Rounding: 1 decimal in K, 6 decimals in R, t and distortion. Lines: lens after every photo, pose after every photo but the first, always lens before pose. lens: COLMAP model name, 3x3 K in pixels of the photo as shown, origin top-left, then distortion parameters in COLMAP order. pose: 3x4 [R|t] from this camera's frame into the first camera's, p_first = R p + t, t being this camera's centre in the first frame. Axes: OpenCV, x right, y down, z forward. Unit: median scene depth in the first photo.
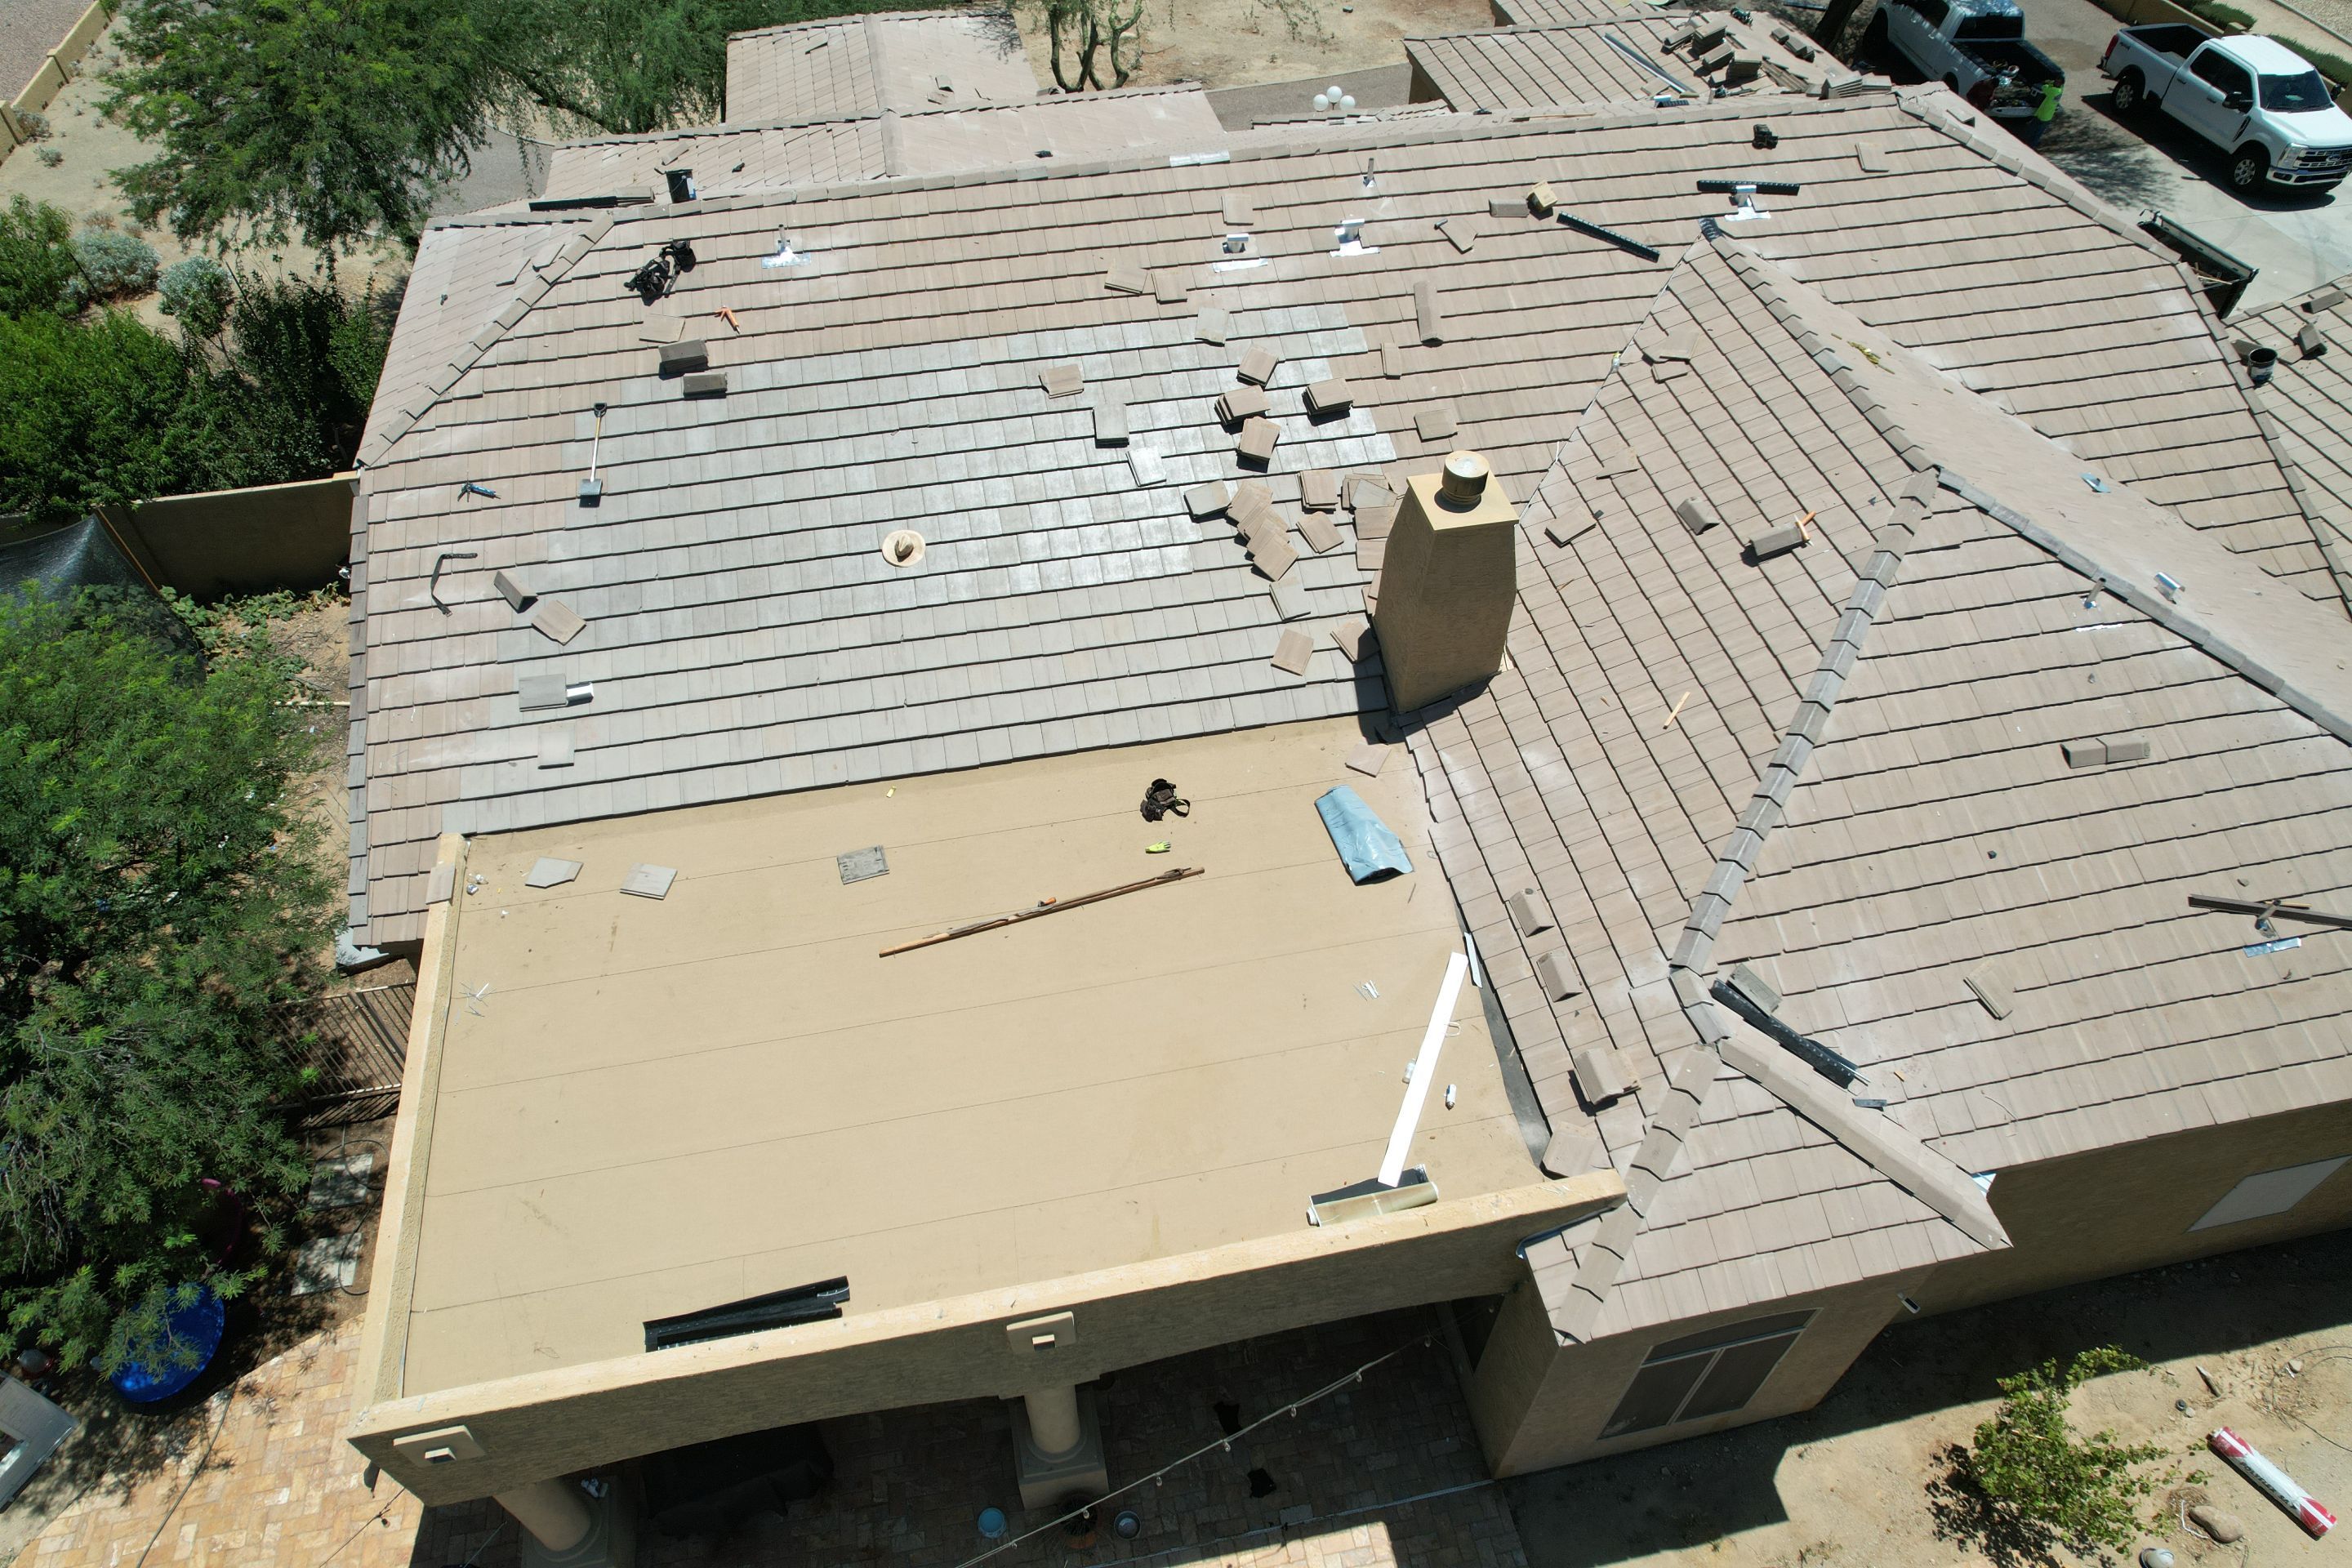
lens RADIAL K [[1516.3, 0, 1172.0], [0, 1516.3, 790.6], [0, 0, 1]] dist [-0.071876, 0.067964]
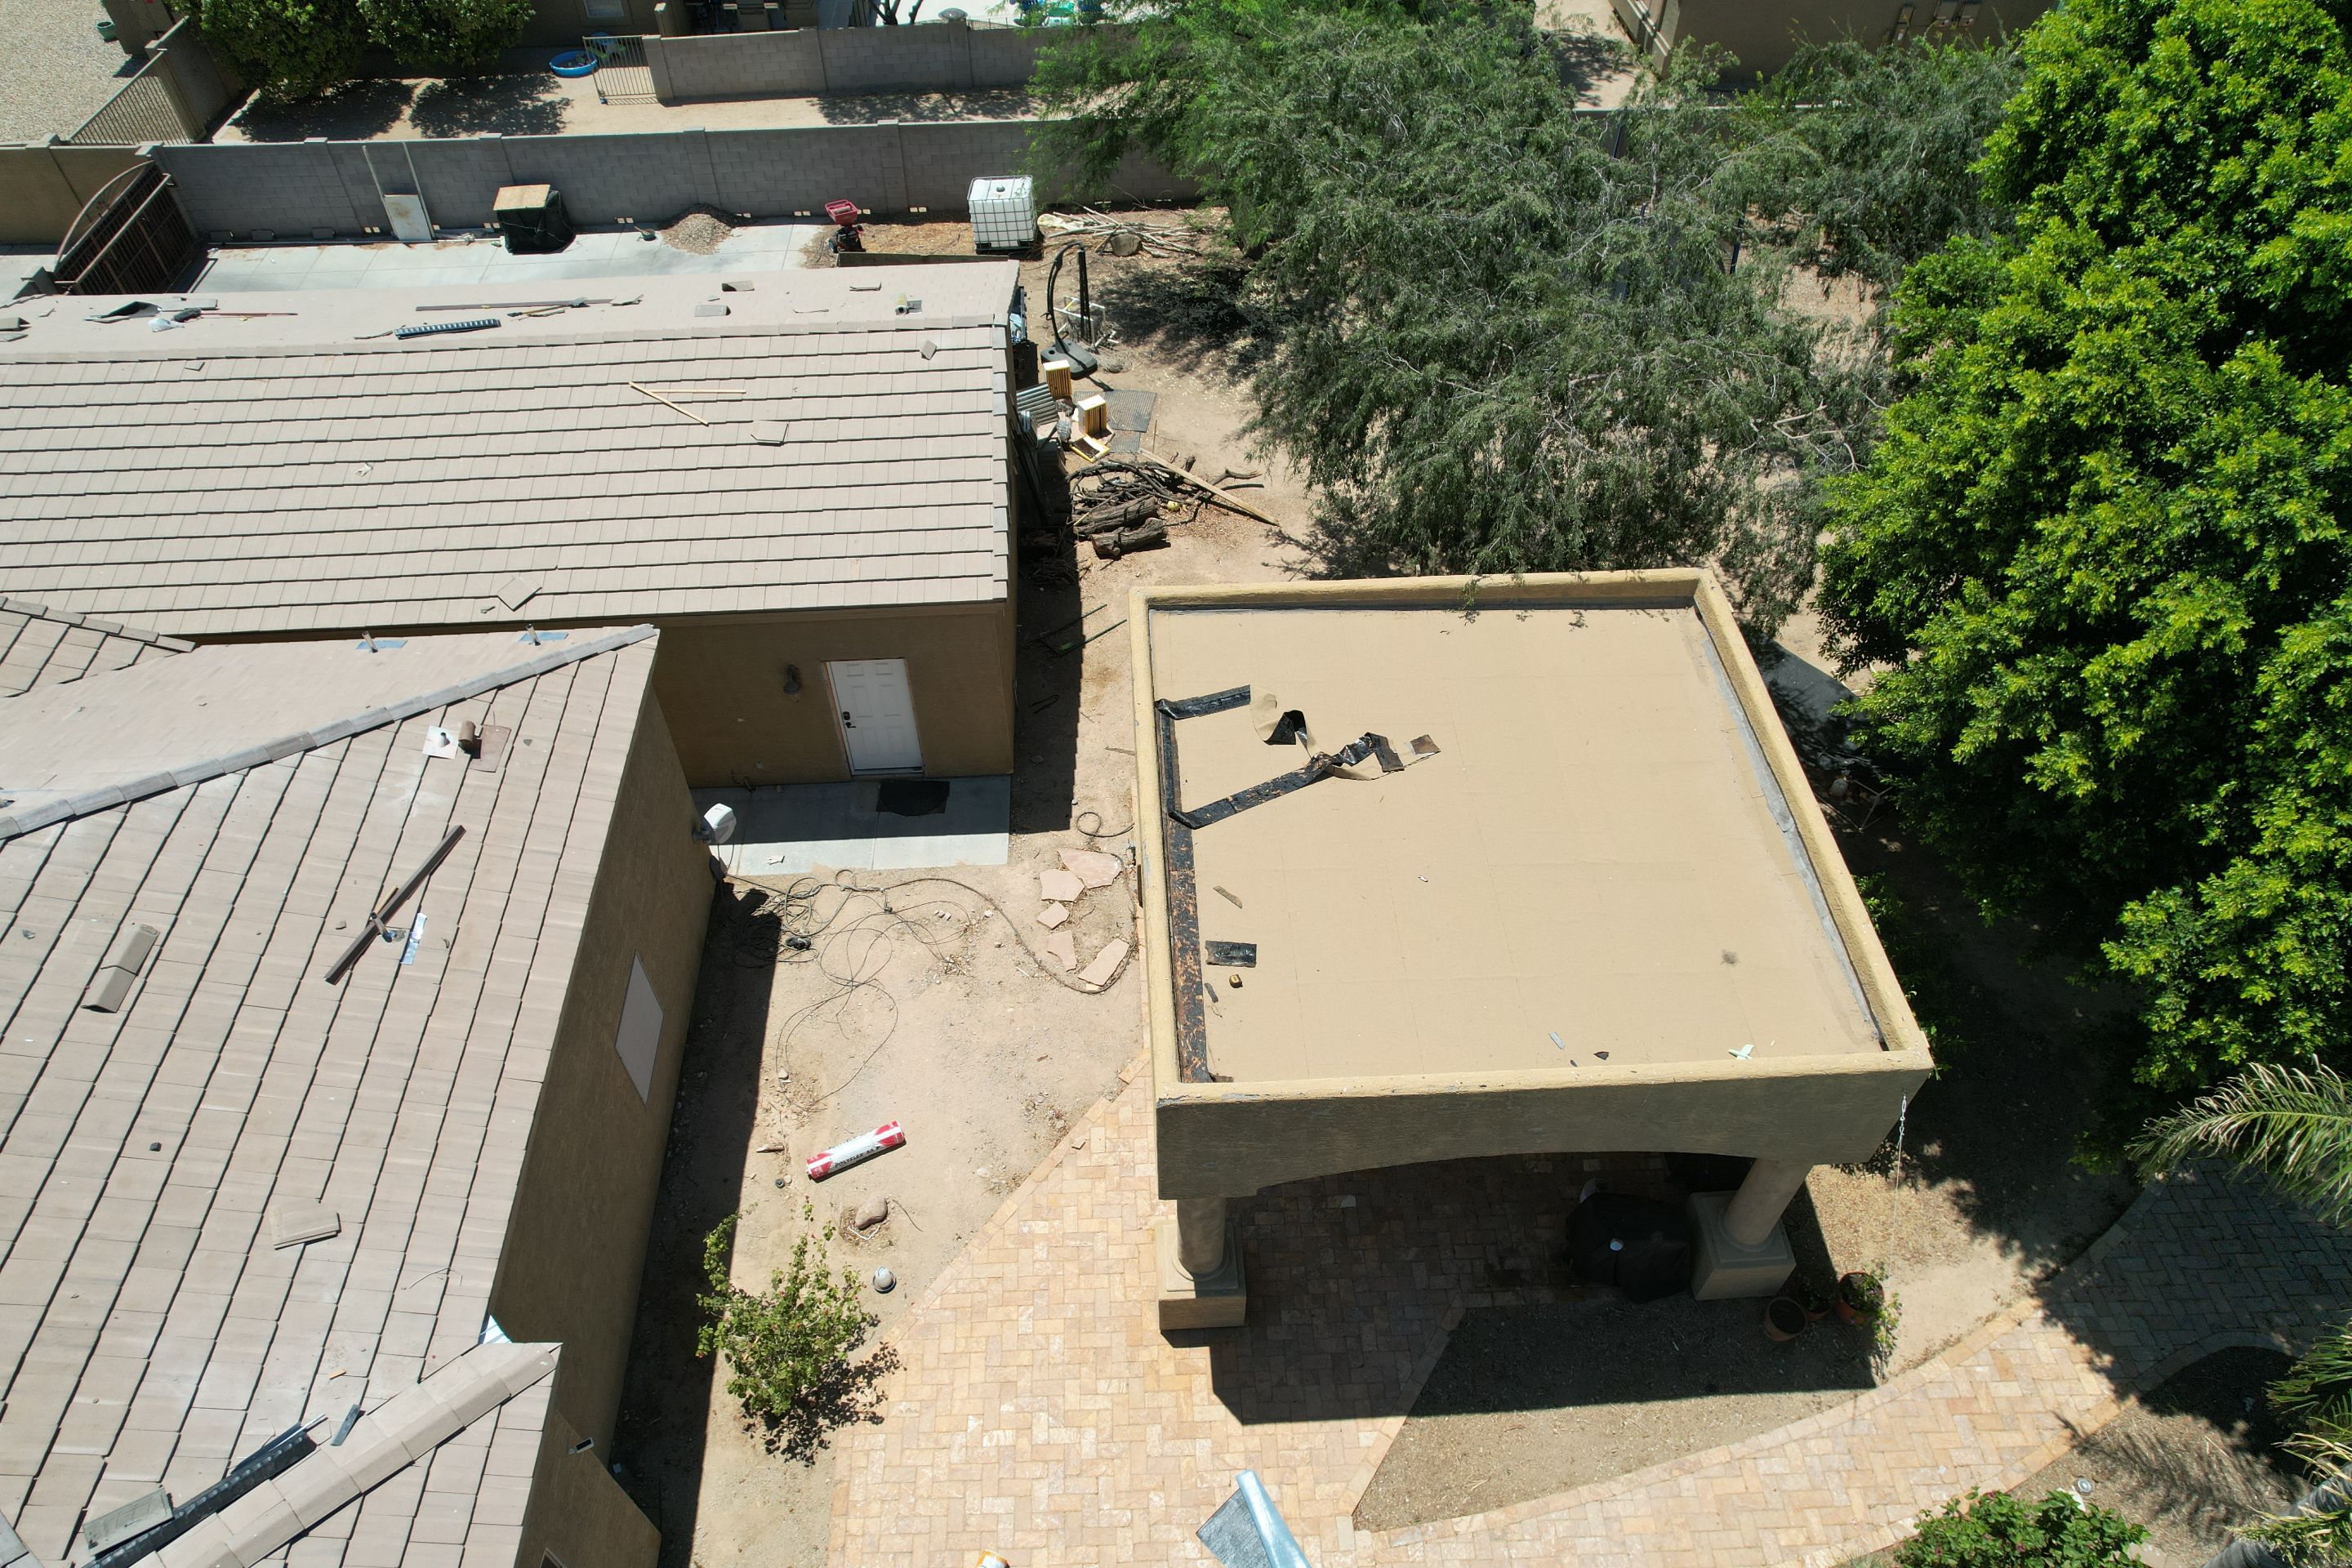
lens RADIAL K [[1516.3, 0, 1172.0], [0, 1516.3, 790.6], [0, 0, 1]] dist [-0.071876, 0.067964]
pose [[0.144390, -0.728782, 0.669350, 0.198854], [0.731586, 0.534095, 0.423703, -0.001181], [-0.666284, 0.428508, 0.610284, 0.005121]]
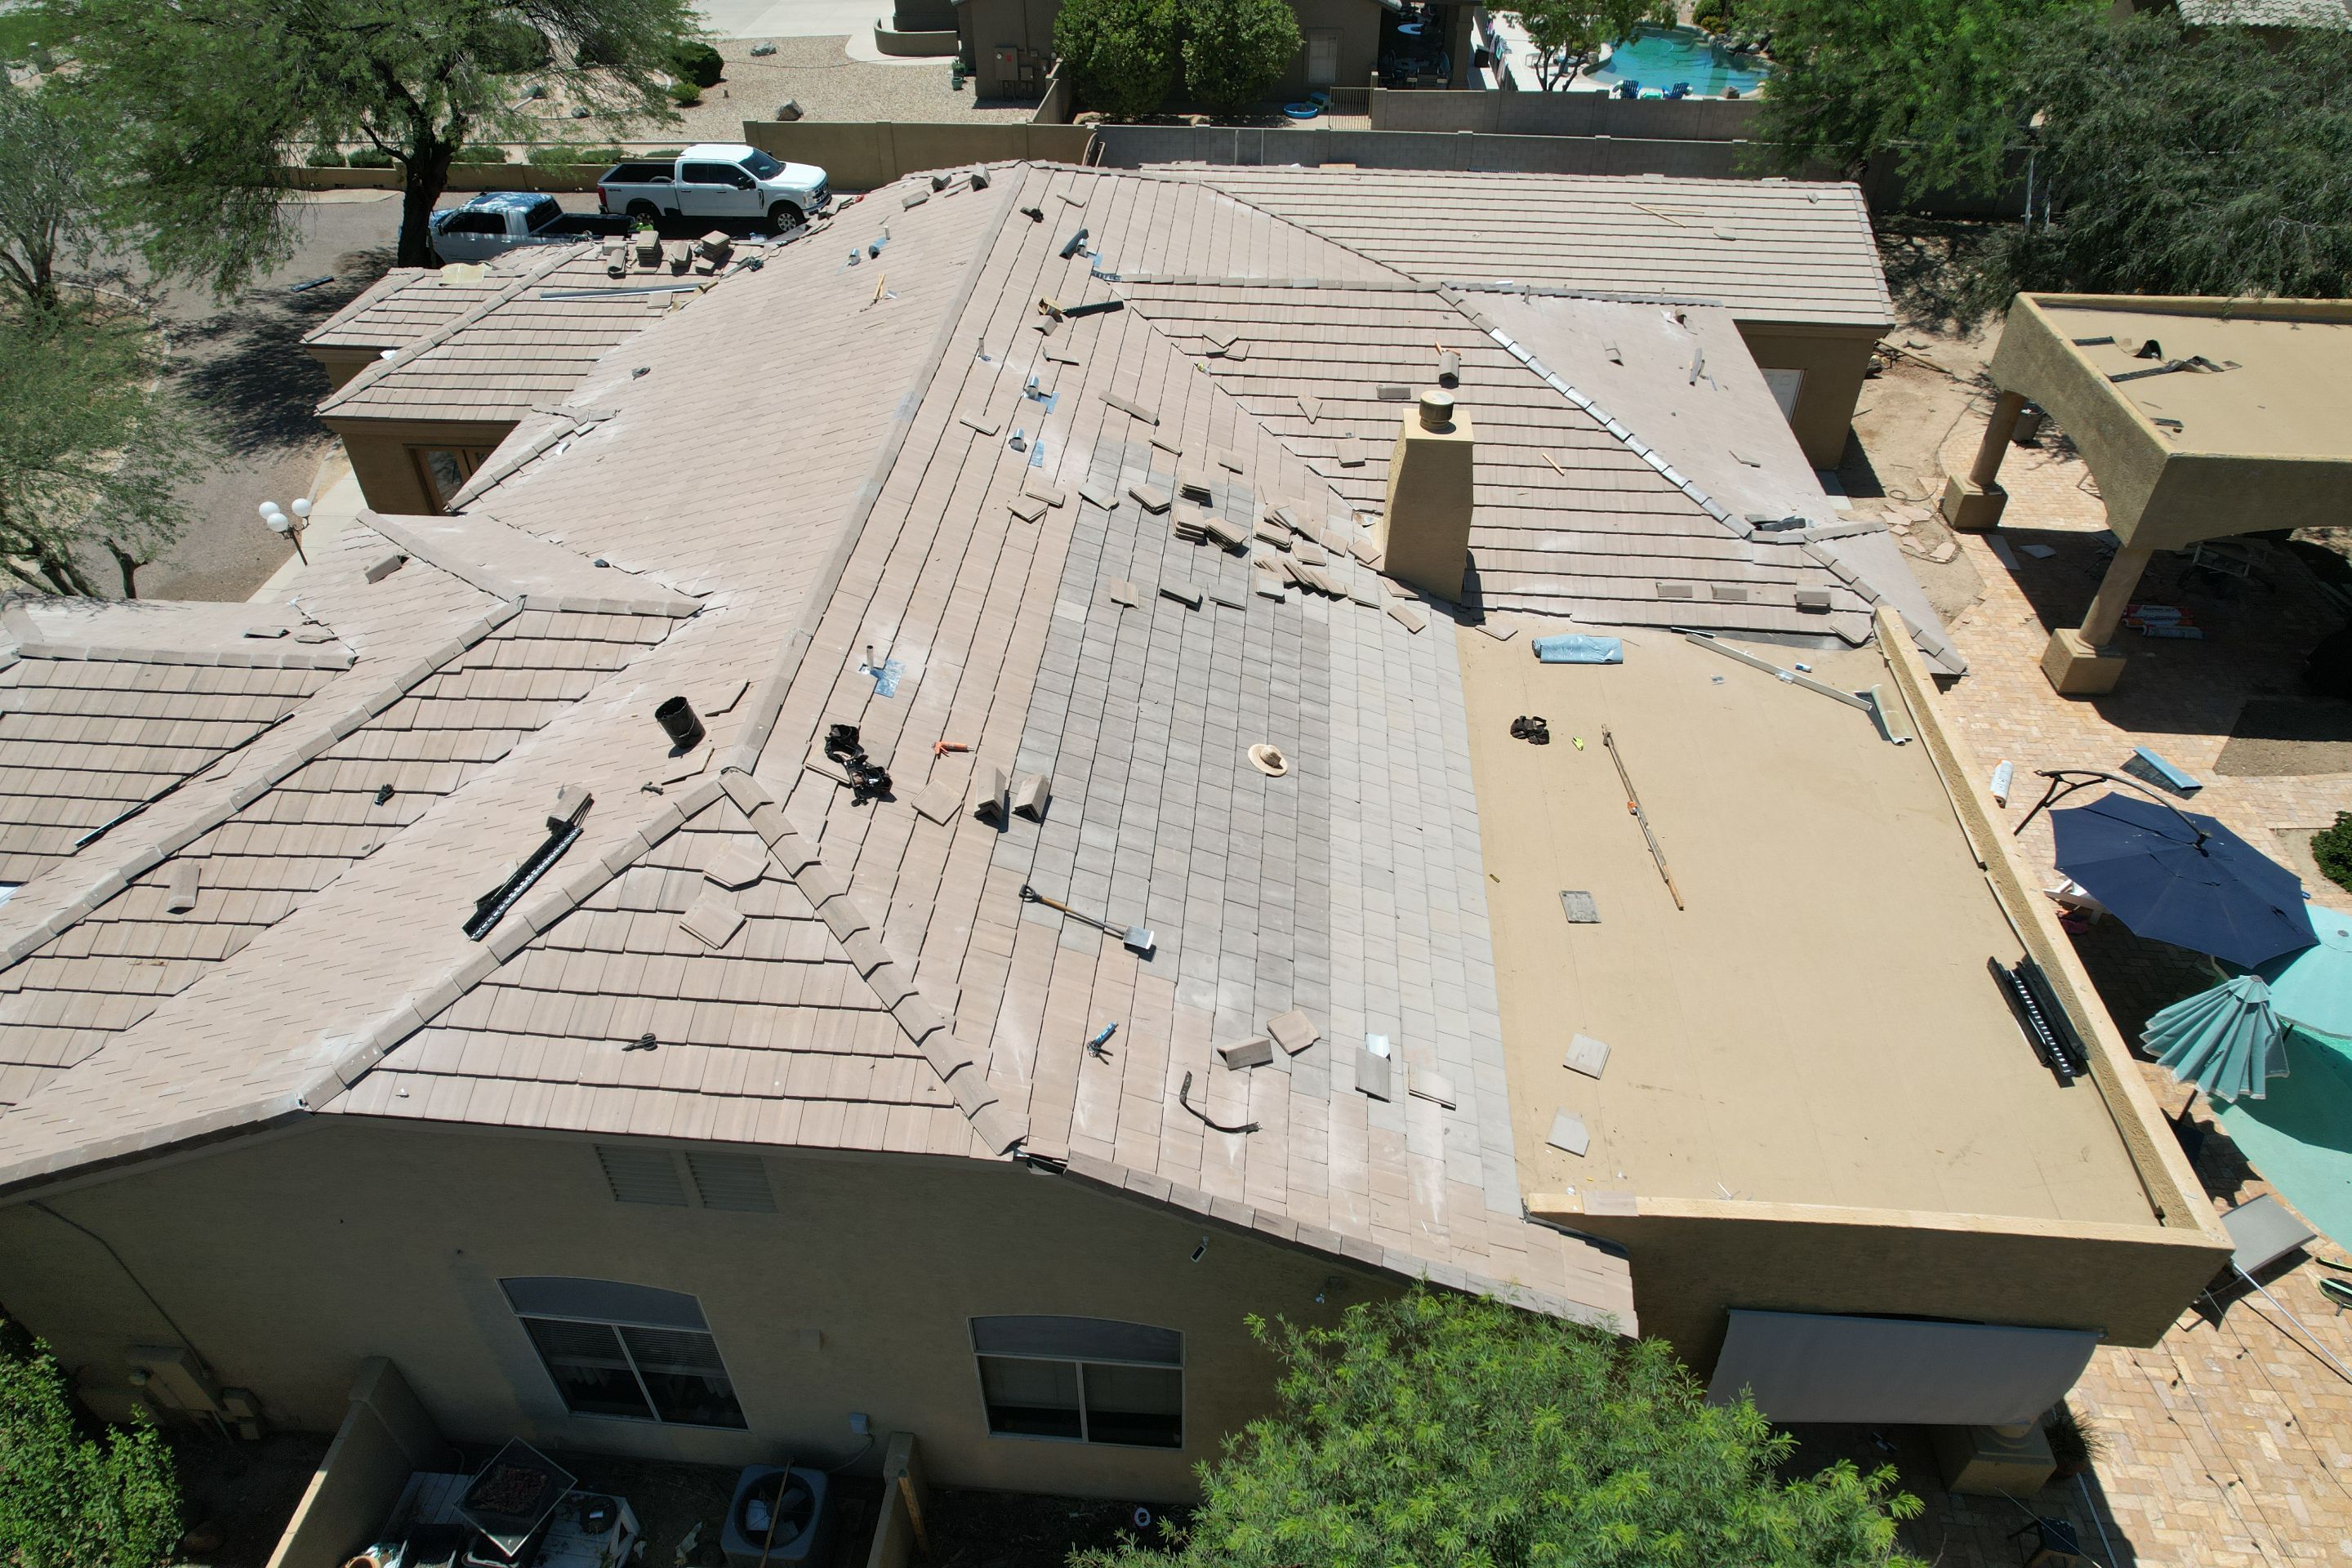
lens RADIAL K [[1516.3, 0, 1172.0], [0, 1516.3, 790.6], [0, 0, 1]] dist [-0.071876, 0.067964]
pose [[0.262705, -0.614903, 0.743559, -1.081119], [0.708456, 0.646093, 0.283997, -0.544263], [-0.655039, 0.452172, 0.605363, 0.521341]]
